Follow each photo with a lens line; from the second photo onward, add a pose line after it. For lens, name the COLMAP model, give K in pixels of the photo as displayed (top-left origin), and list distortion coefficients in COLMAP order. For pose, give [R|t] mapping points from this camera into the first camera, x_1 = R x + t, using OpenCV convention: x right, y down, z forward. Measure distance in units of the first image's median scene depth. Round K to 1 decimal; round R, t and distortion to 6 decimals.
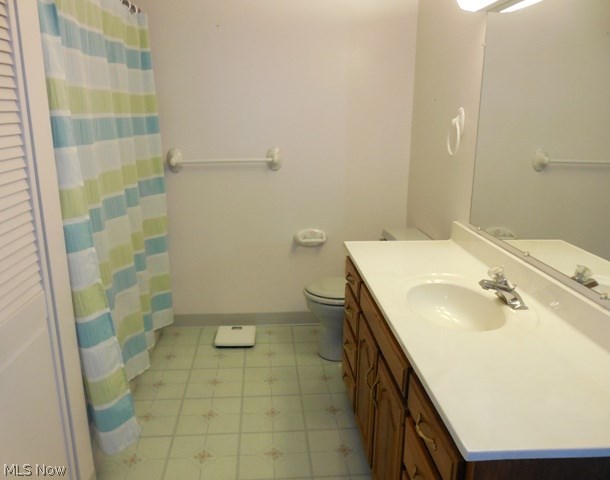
lens RADIAL K [[535.8, 0, 305.0], [0, 535.8, 240.0], [0, 0, 1]] dist [0.001735, 0.126623]
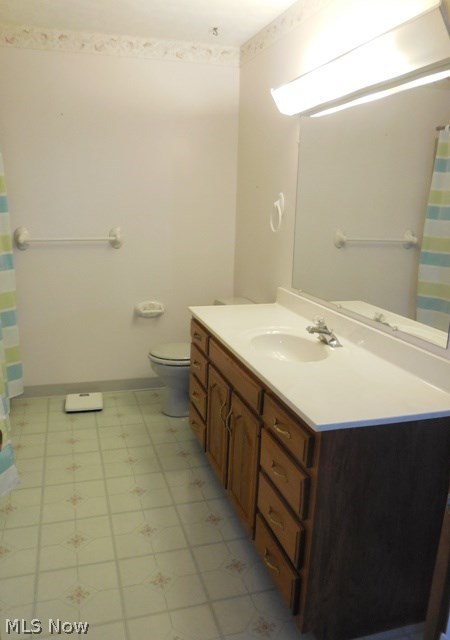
lens RADIAL K [[530.1, 0, 225.0], [0, 530.1, 320.0], [0, 0, 1]] dist [0.046417, 0.002095]
pose [[0.977475, -0.035283, 0.208082, -0.081563], [0.037731, 0.999257, -0.007809, 0.039399], [-0.207652, 0.015485, 0.978080, -0.125676]]
